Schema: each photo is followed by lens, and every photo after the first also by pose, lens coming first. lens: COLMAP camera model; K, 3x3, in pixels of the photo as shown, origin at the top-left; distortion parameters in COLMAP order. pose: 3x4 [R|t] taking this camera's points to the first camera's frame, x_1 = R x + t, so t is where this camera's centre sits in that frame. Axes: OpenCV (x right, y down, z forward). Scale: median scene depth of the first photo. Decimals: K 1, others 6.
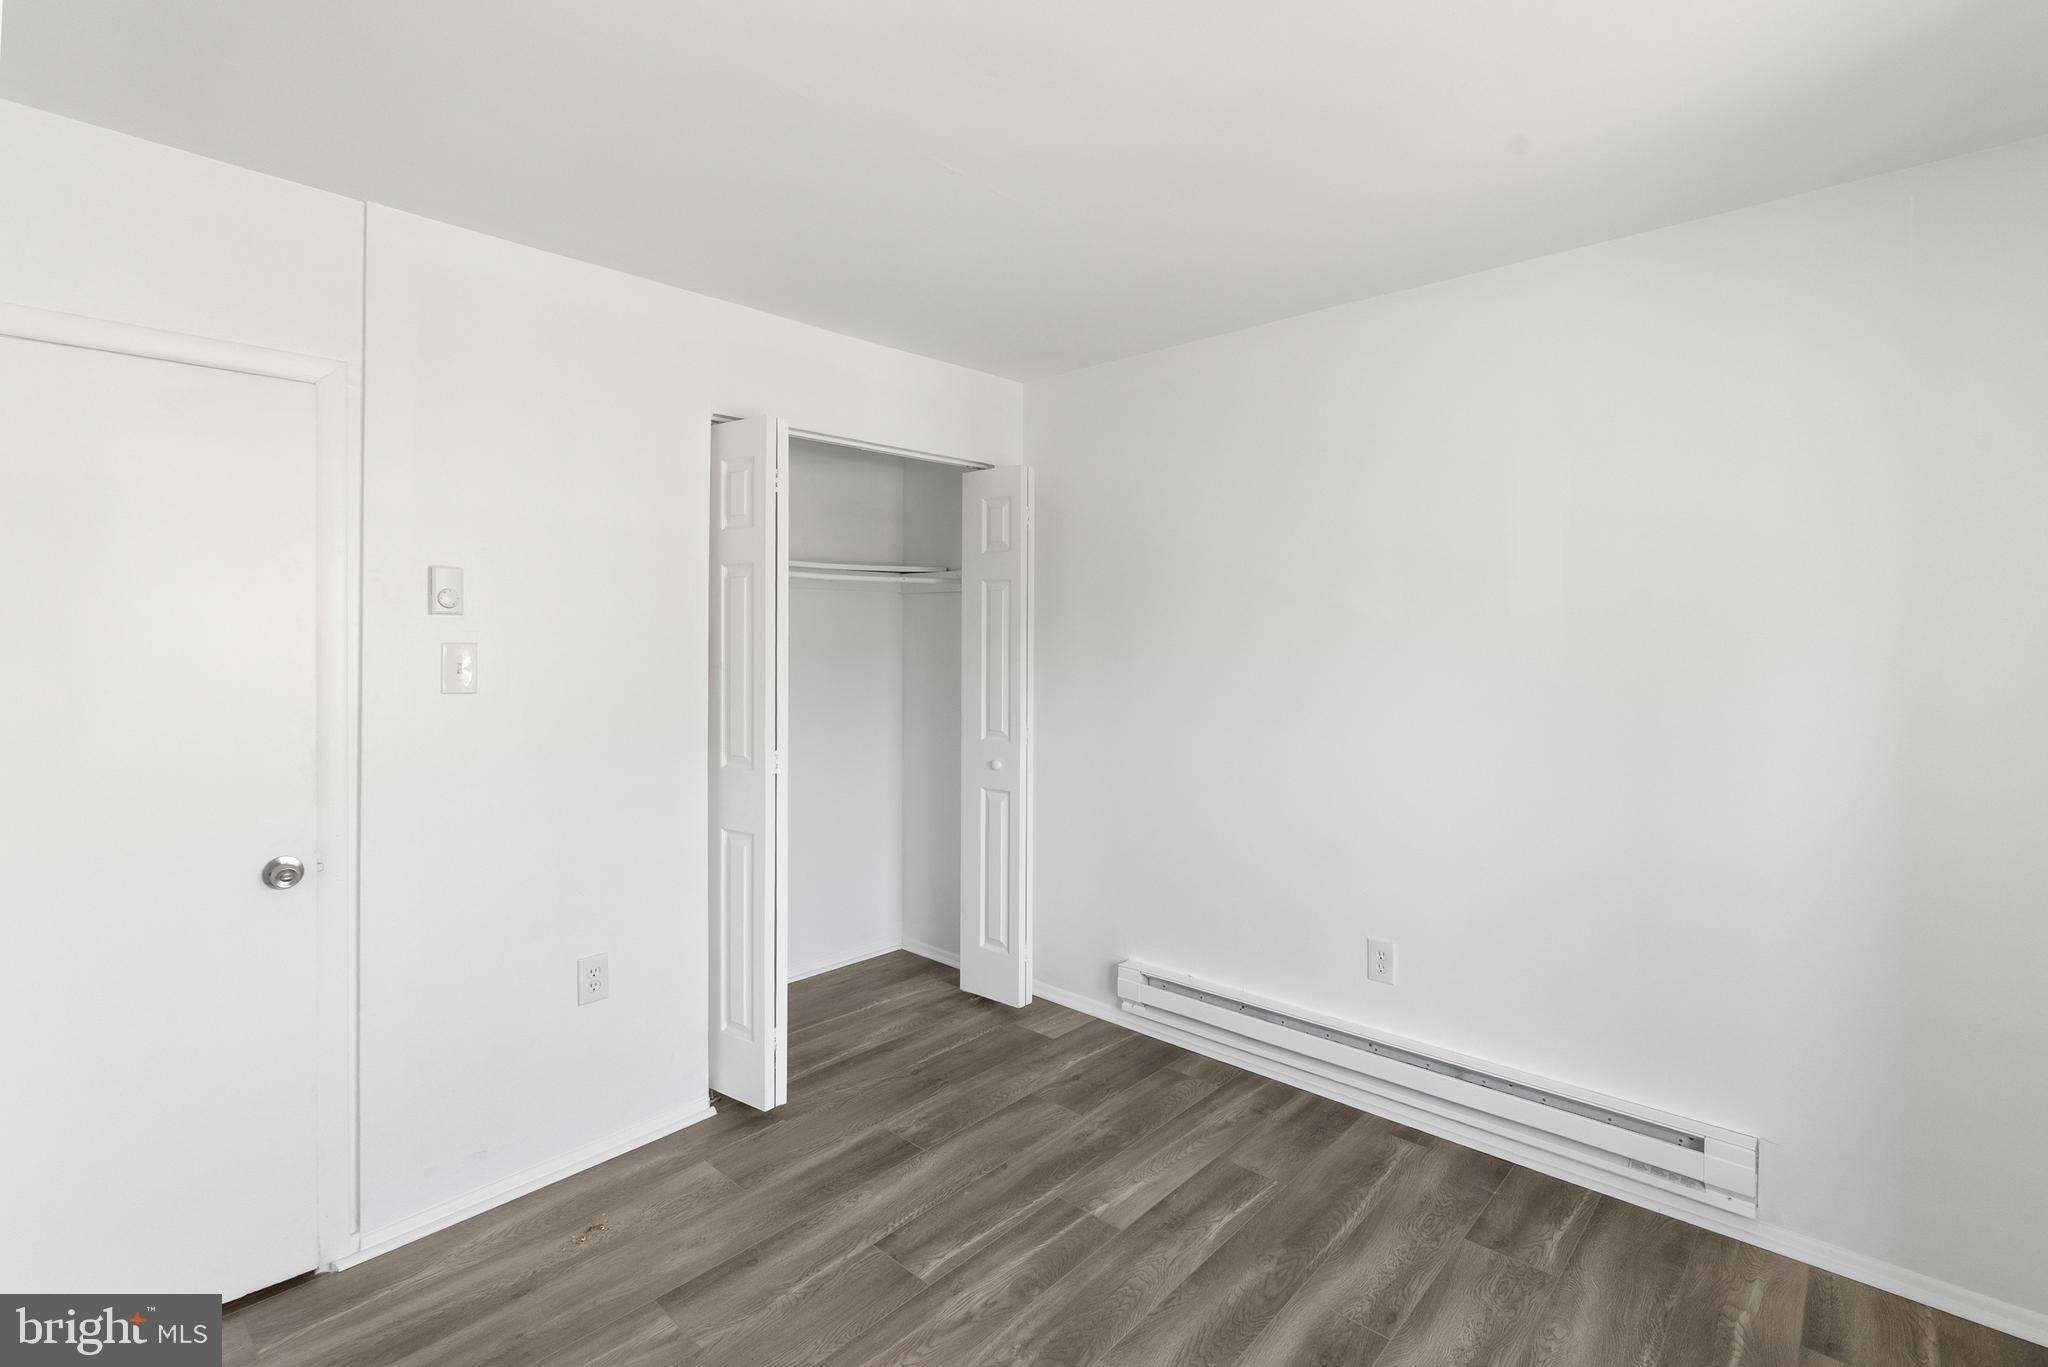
lens RADIAL K [[937.7, 0, 1057.8], [0, 937.7, 648.1], [0, 0, 1]] dist [-0.003945, -0.000407]
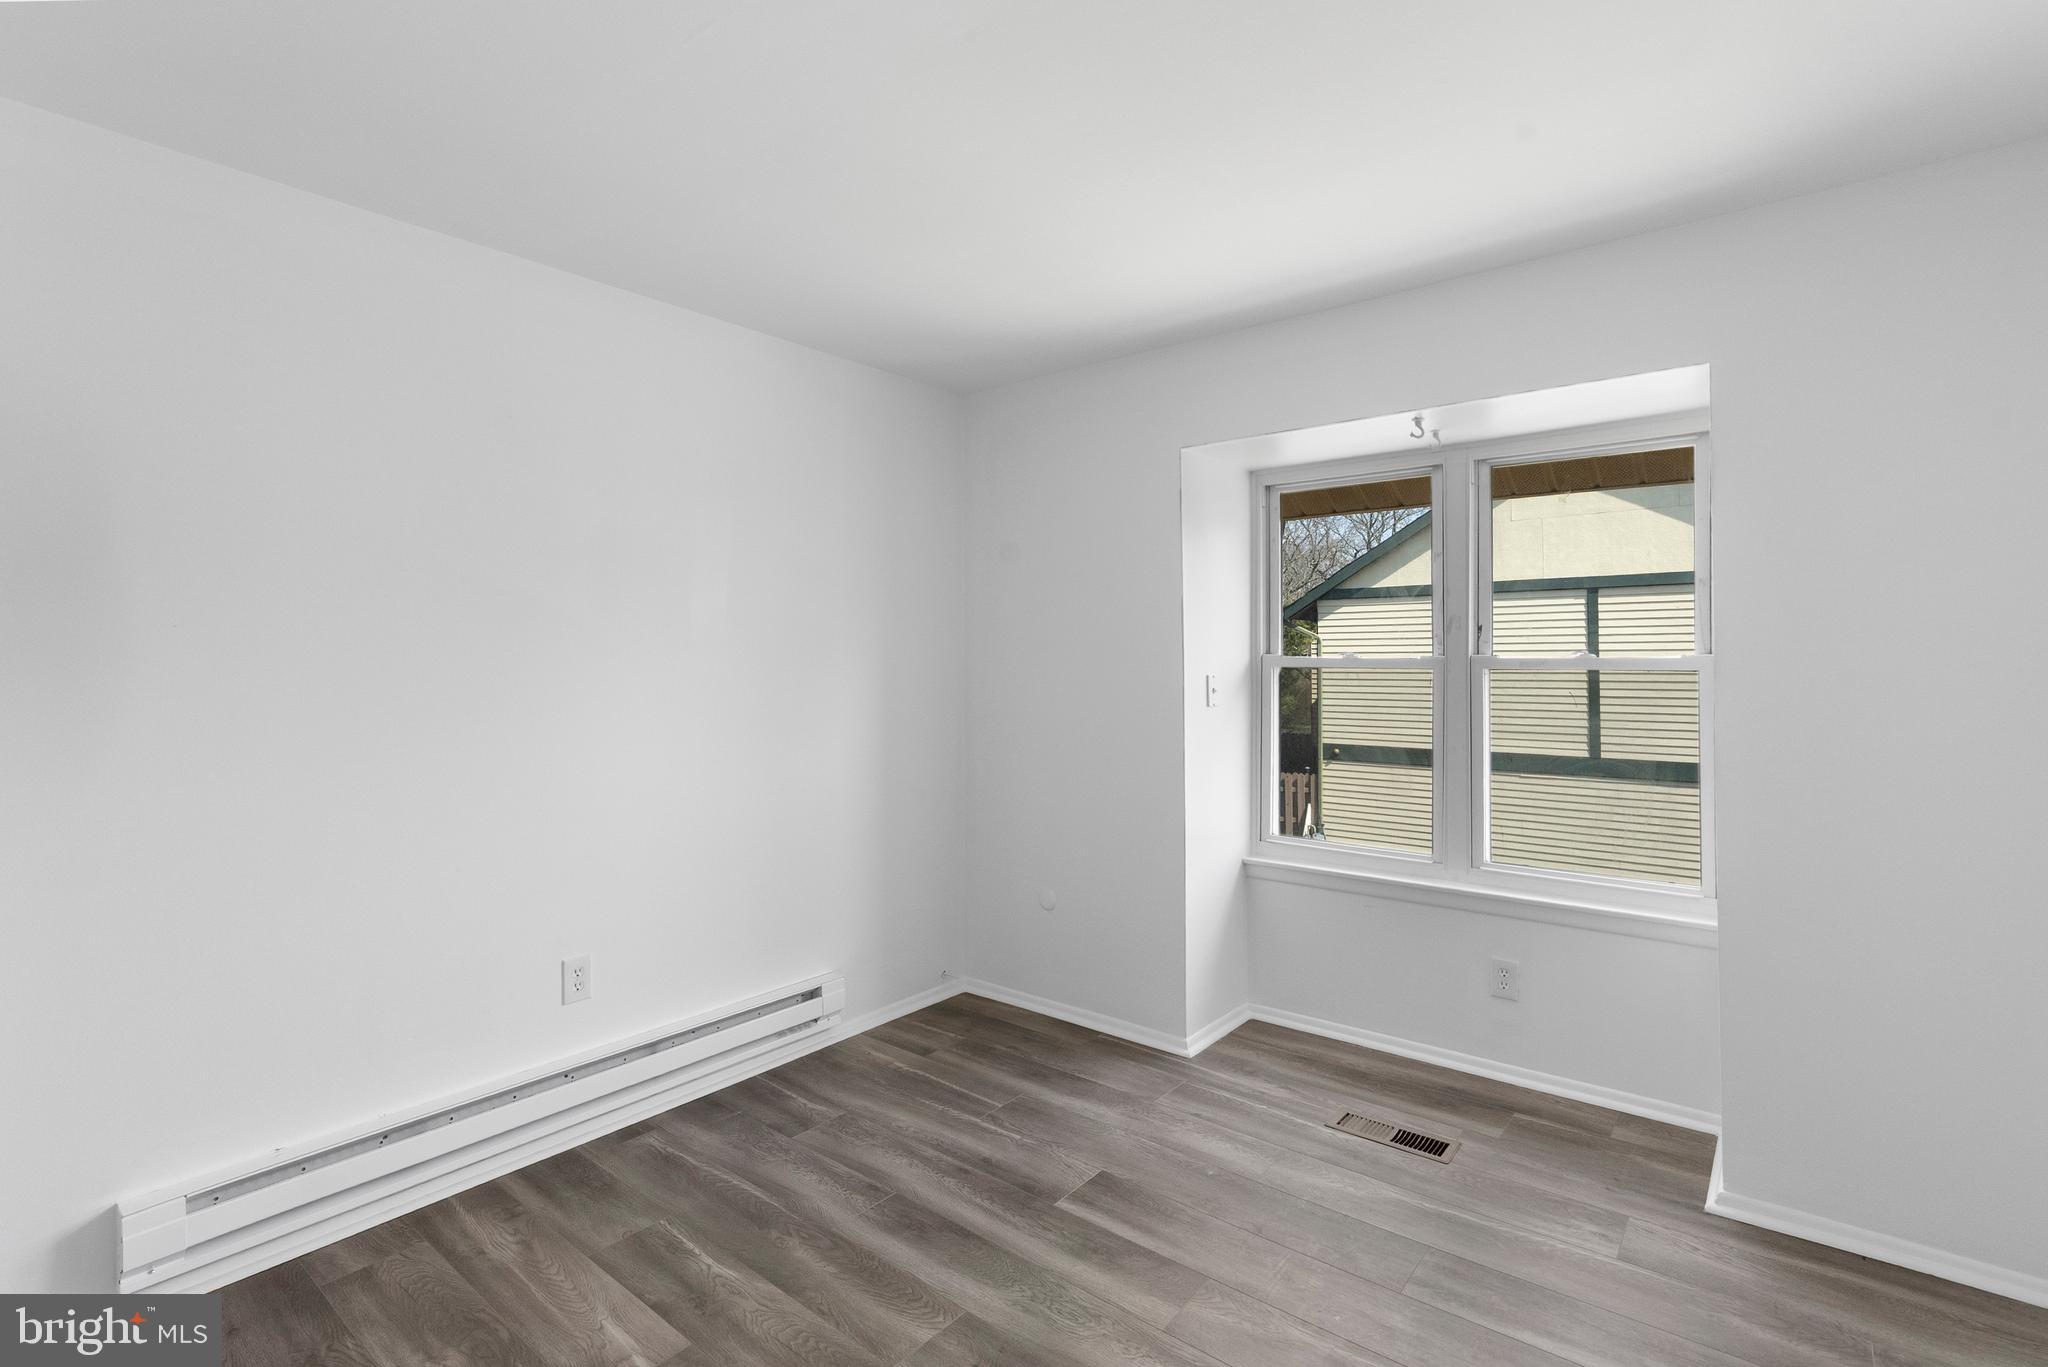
lens RADIAL K [[937.7, 0, 1065.4], [0, 937.7, 654.6], [0, 0, 1]] dist [-0.003945, -0.000407]
pose [[-0.066017, -0.003579, 0.997812, -0.733353], [-0.002138, 0.999992, 0.003446, 0.007677], [-0.997816, -0.001906, -0.066024, 0.685360]]
